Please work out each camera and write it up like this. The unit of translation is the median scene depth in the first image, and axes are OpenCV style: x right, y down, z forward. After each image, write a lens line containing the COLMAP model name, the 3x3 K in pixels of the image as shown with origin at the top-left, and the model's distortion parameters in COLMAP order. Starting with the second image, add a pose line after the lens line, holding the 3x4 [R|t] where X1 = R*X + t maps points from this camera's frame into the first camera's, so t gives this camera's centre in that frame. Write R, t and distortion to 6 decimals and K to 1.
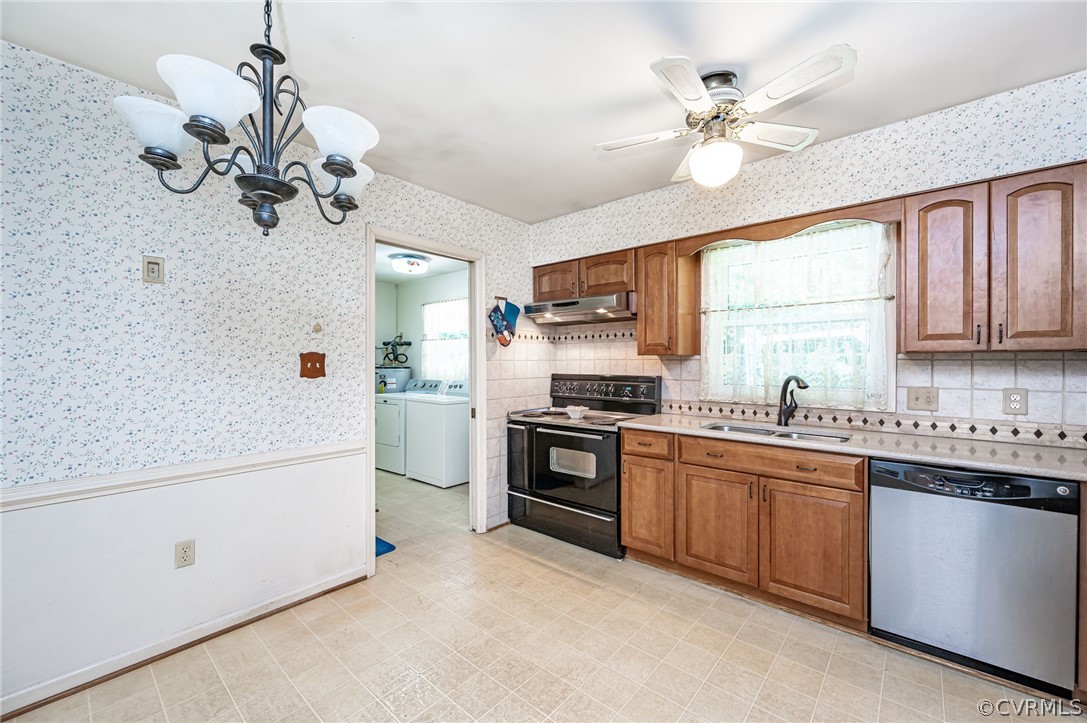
lens RADIAL K [[436.4, 0, 549.3], [0, 436.4, 365.3], [0, 0, 1]] dist [0.000627, 0.000011]
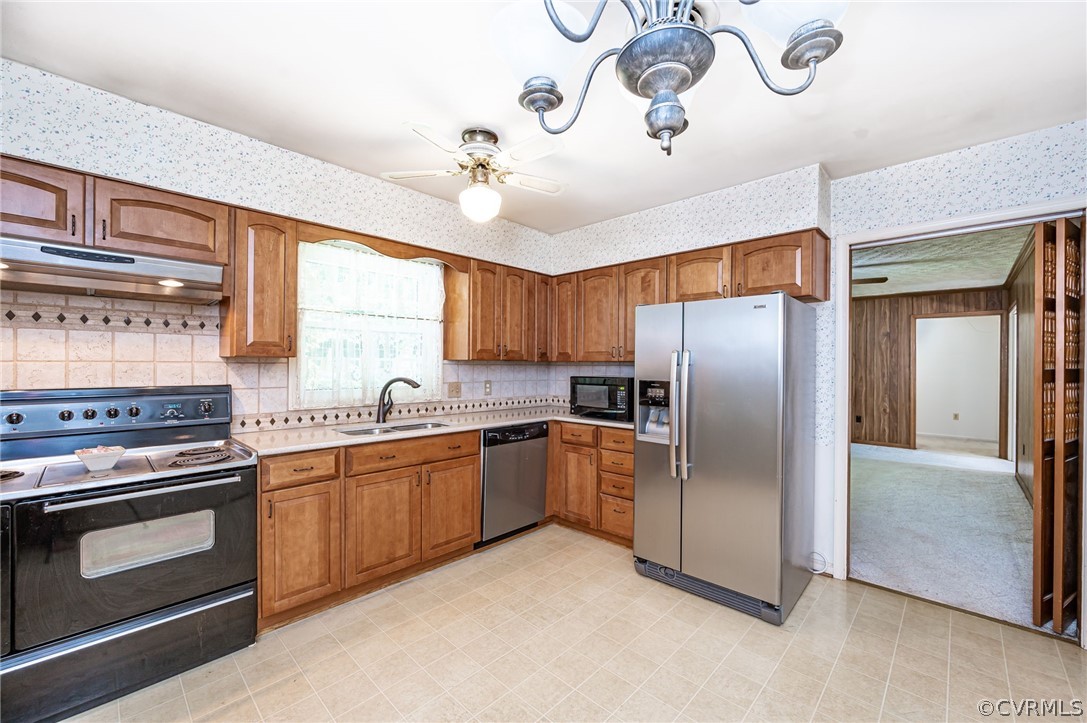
lens RADIAL K [[436.4, 0, 549.3], [0, 436.4, 365.3], [0, 0, 1]] dist [0.000627, 0.000011]
pose [[0.048572, -0.000101, 0.998820, -0.515298], [0.003783, 0.999993, -0.000083, -0.006378], [-0.998813, 0.003783, 0.048572, 0.473307]]
